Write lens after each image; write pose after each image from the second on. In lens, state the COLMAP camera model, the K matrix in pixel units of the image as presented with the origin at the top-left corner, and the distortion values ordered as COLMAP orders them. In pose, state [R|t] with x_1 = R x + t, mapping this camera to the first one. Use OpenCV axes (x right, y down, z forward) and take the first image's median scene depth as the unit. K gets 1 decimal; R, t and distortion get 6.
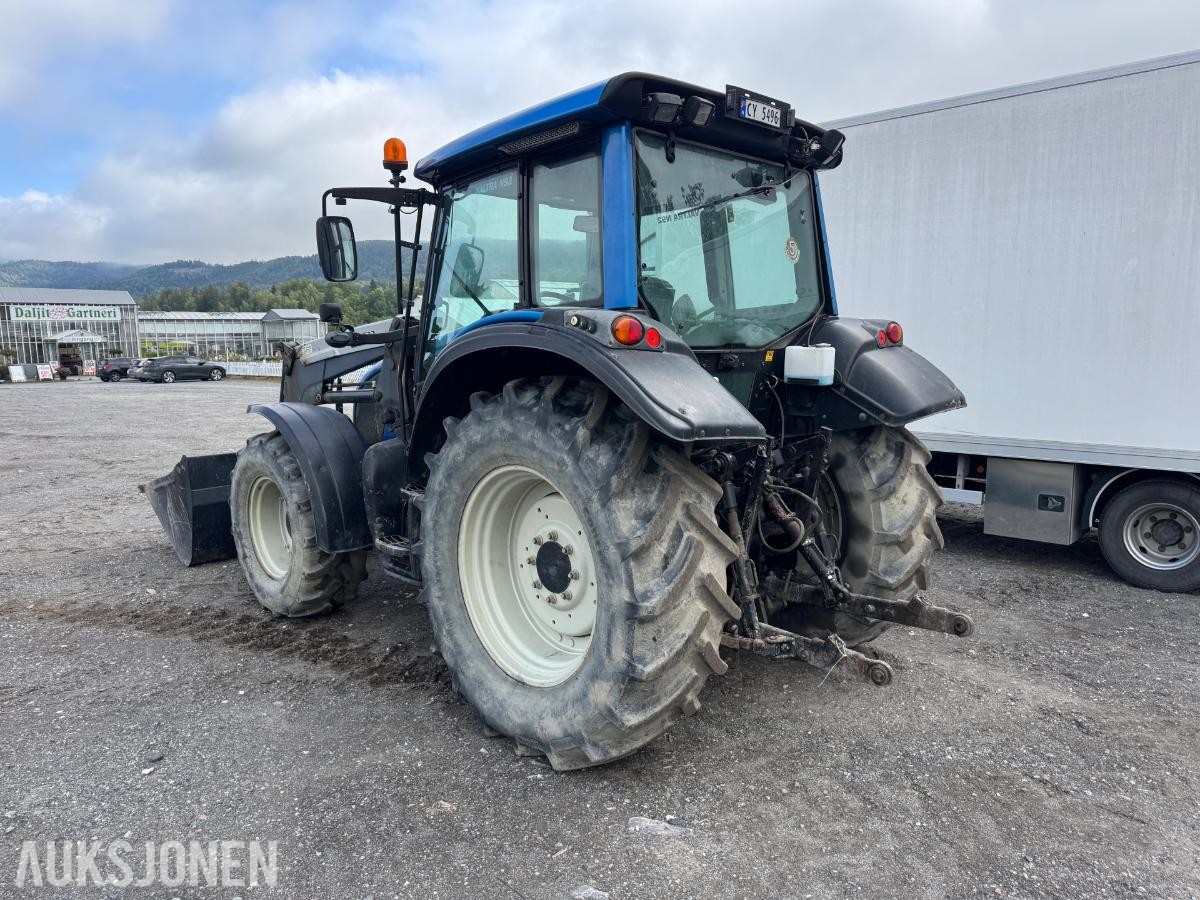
lens RADIAL K [[840.5, 0, 600.0], [0, 840.5, 450.0], [0, 0, 1]] dist [0.161578, -0.308669]
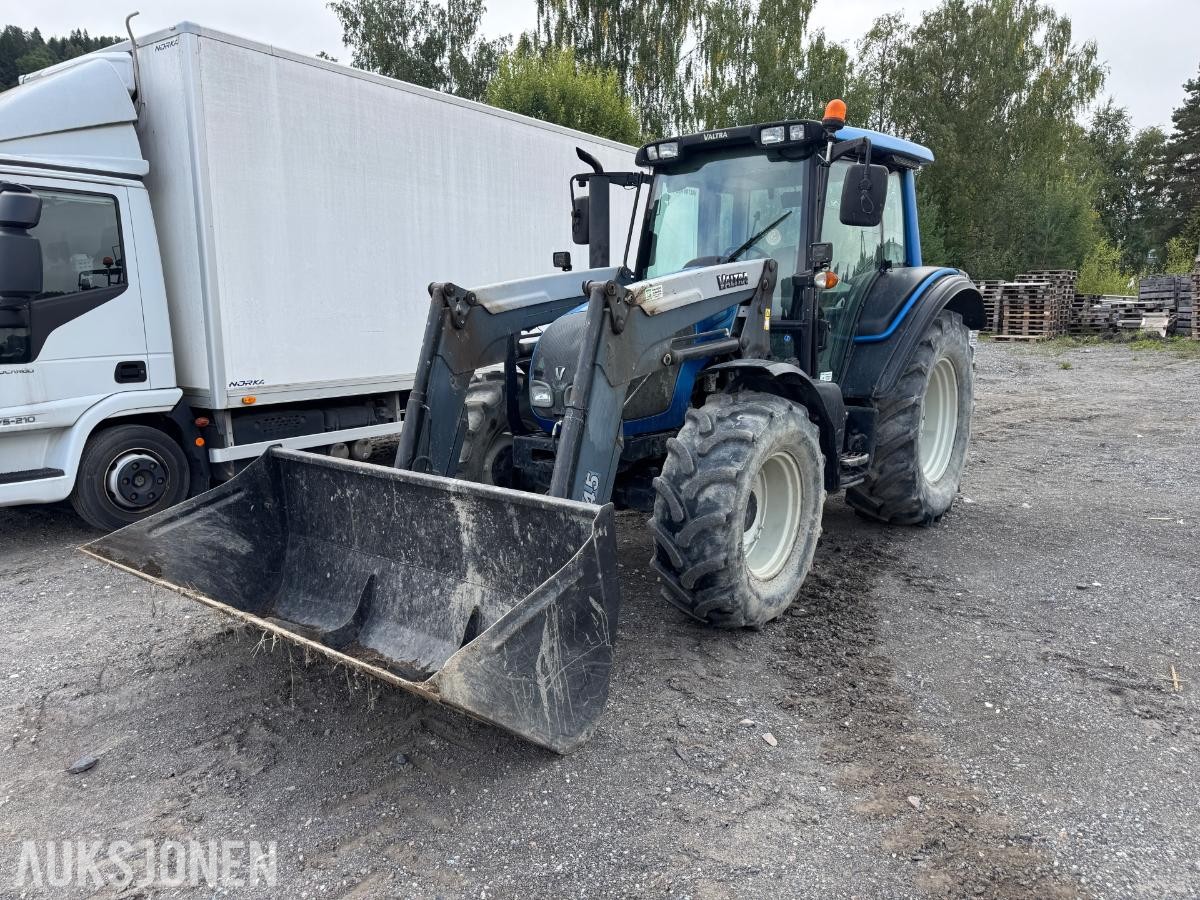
lens RADIAL K [[851.6, 0, 598.7], [0, 851.6, 444.9], [0, 0, 1]] dist [0.041218, -0.030741]
pose [[-0.144056, -0.157318, 0.976985, -1.585435], [0.128562, 0.975940, 0.176106, -0.189576], [-0.981183, 0.150972, -0.120365, 1.755757]]
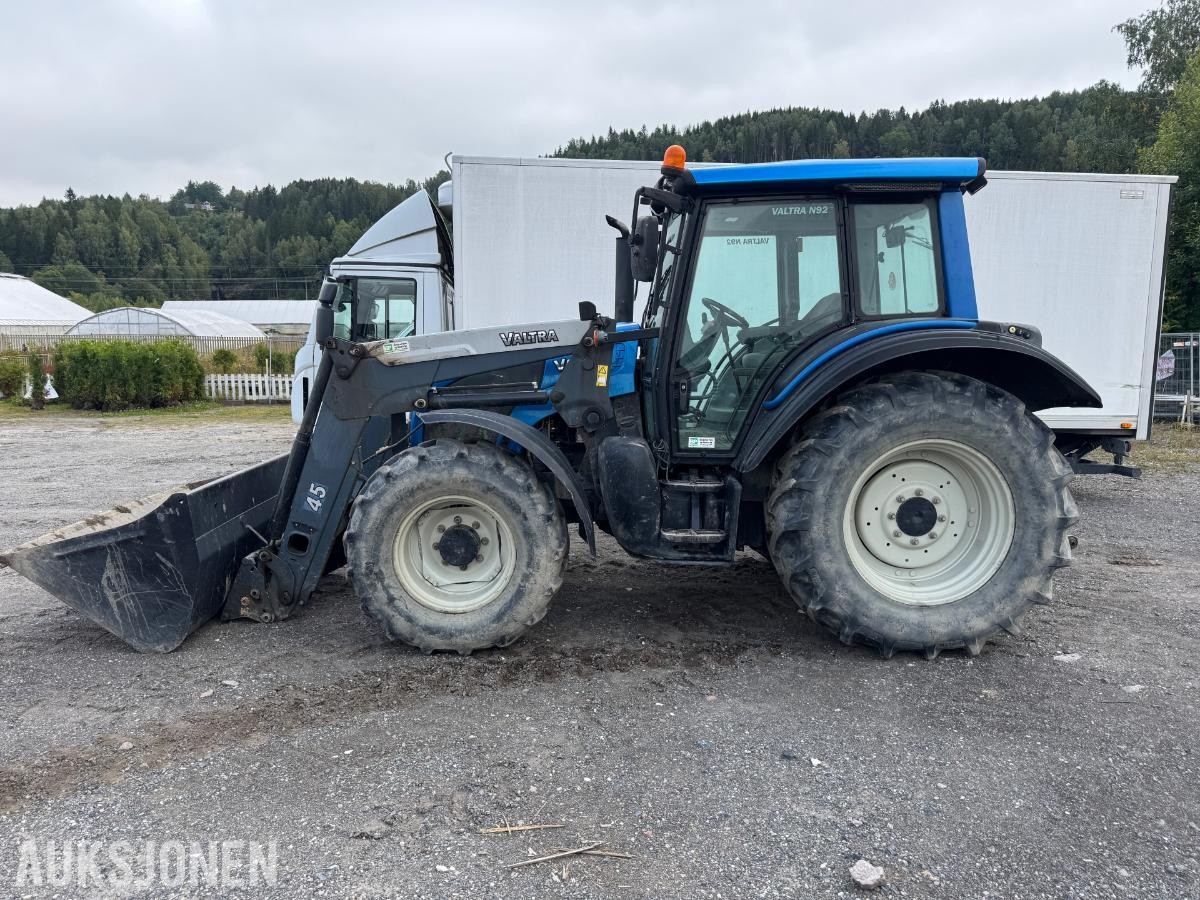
lens RADIAL K [[848.6, 0, 602.3], [0, 848.6, 453.2], [0, 0, 1]] dist [0.085392, -0.100758]
pose [[0.673365, -0.081607, 0.734792, -1.277595], [0.078318, 0.996171, 0.038865, -0.045891], [-0.735150, 0.031377, 0.677178, 0.431478]]
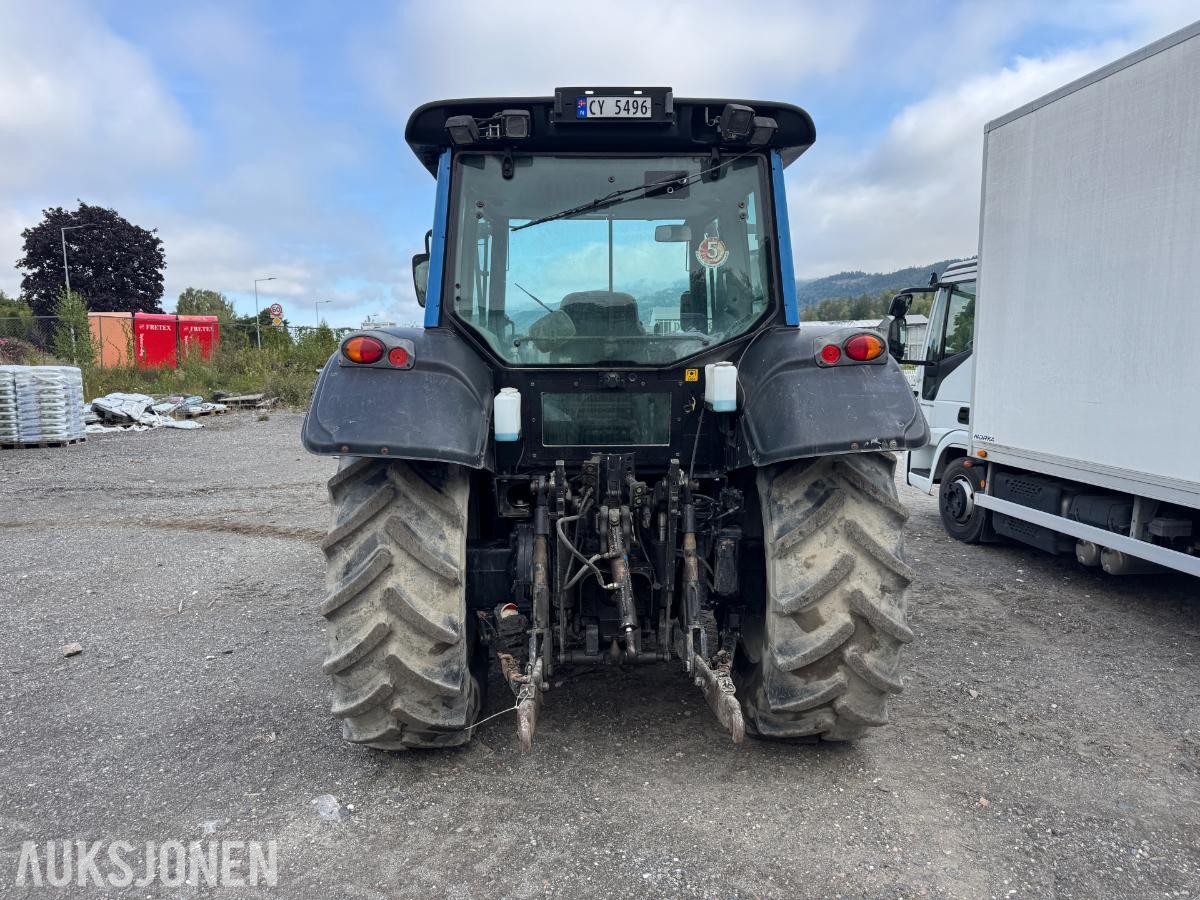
lens RADIAL K [[837.7, 0, 592.1], [0, 837.7, 455.0], [0, 0, 1]] dist [0.120905, -0.151342]
pose [[0.744224, 0.080761, -0.663030, 0.776221], [-0.080425, 0.996276, 0.031079, -0.051897], [0.663071, 0.030194, 0.747947, 0.314059]]
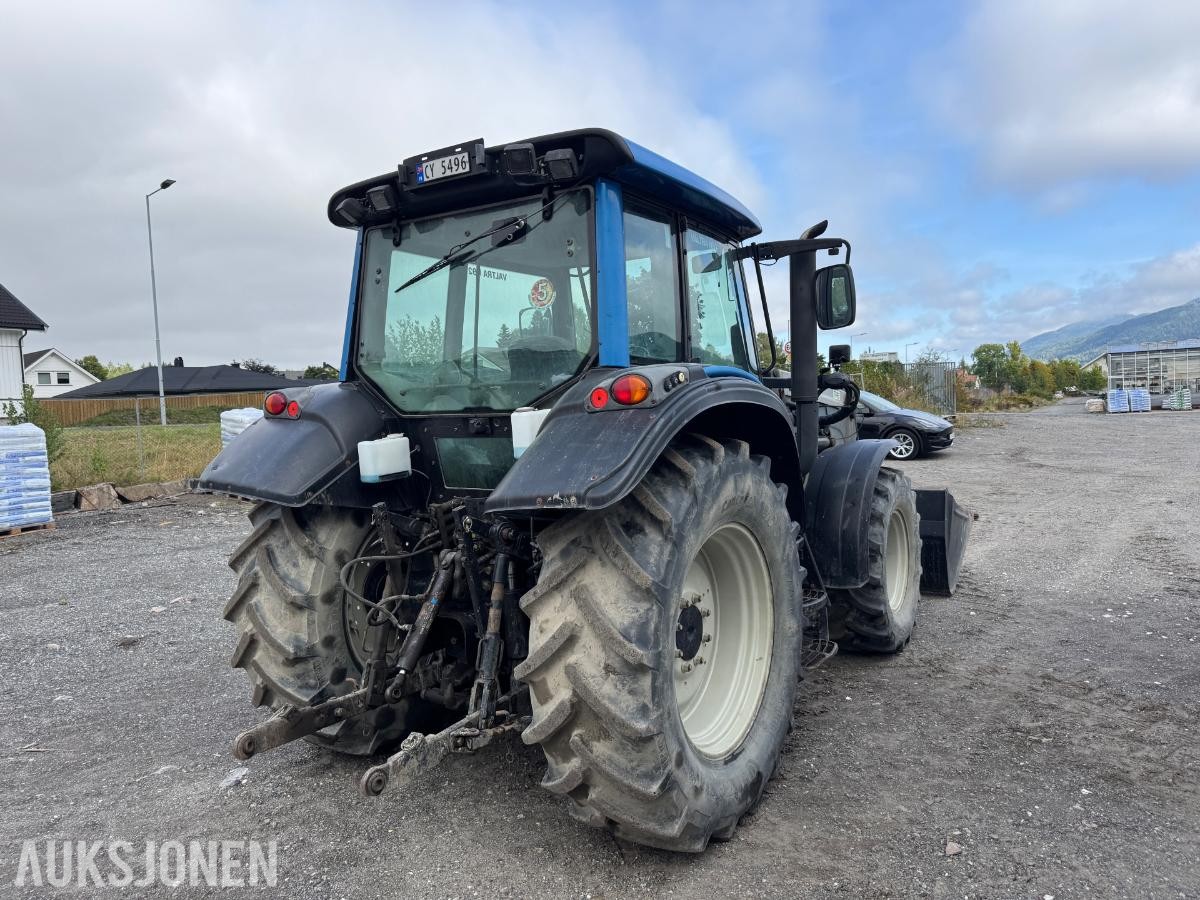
lens RADIAL K [[840.5, 0, 600.0], [0, 840.5, 450.0], [0, 0, 1]] dist [0.161578, -0.308669]
pose [[0.217664, 0.057760, -0.974313, 1.137198], [-0.082701, 0.995749, 0.040555, -0.131602], [0.972514, 0.071749, 0.221516, 0.957592]]
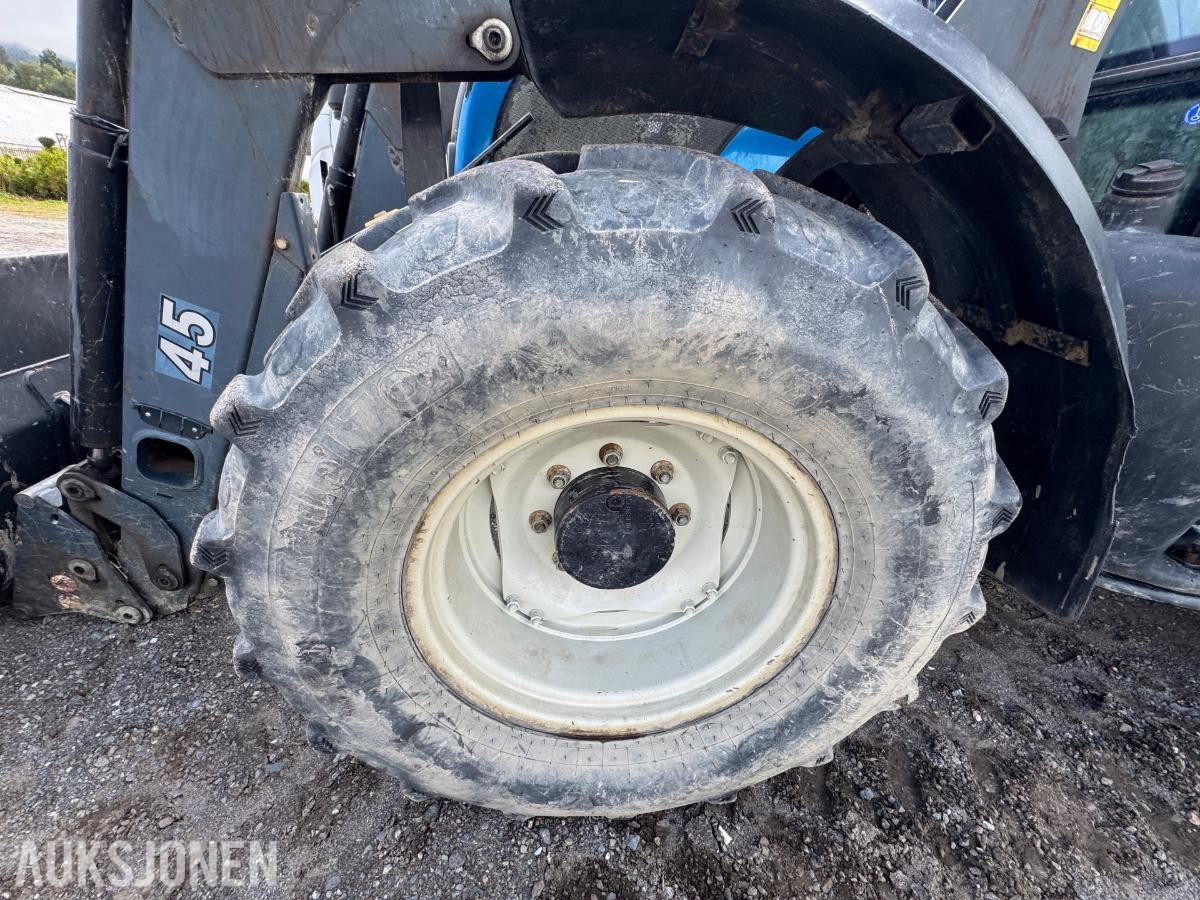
lens RADIAL K [[482.1, 0, 599.0], [0, 482.1, 448.8], [0, 0, 1]] dist [-0.008607, 0.003633]
pose [[0.630714, -0.275758, 0.725367, -0.673703], [-0.000345, 0.934633, 0.355614, 0.000261], [-0.776015, -0.224541, 0.589391, 1.316025]]
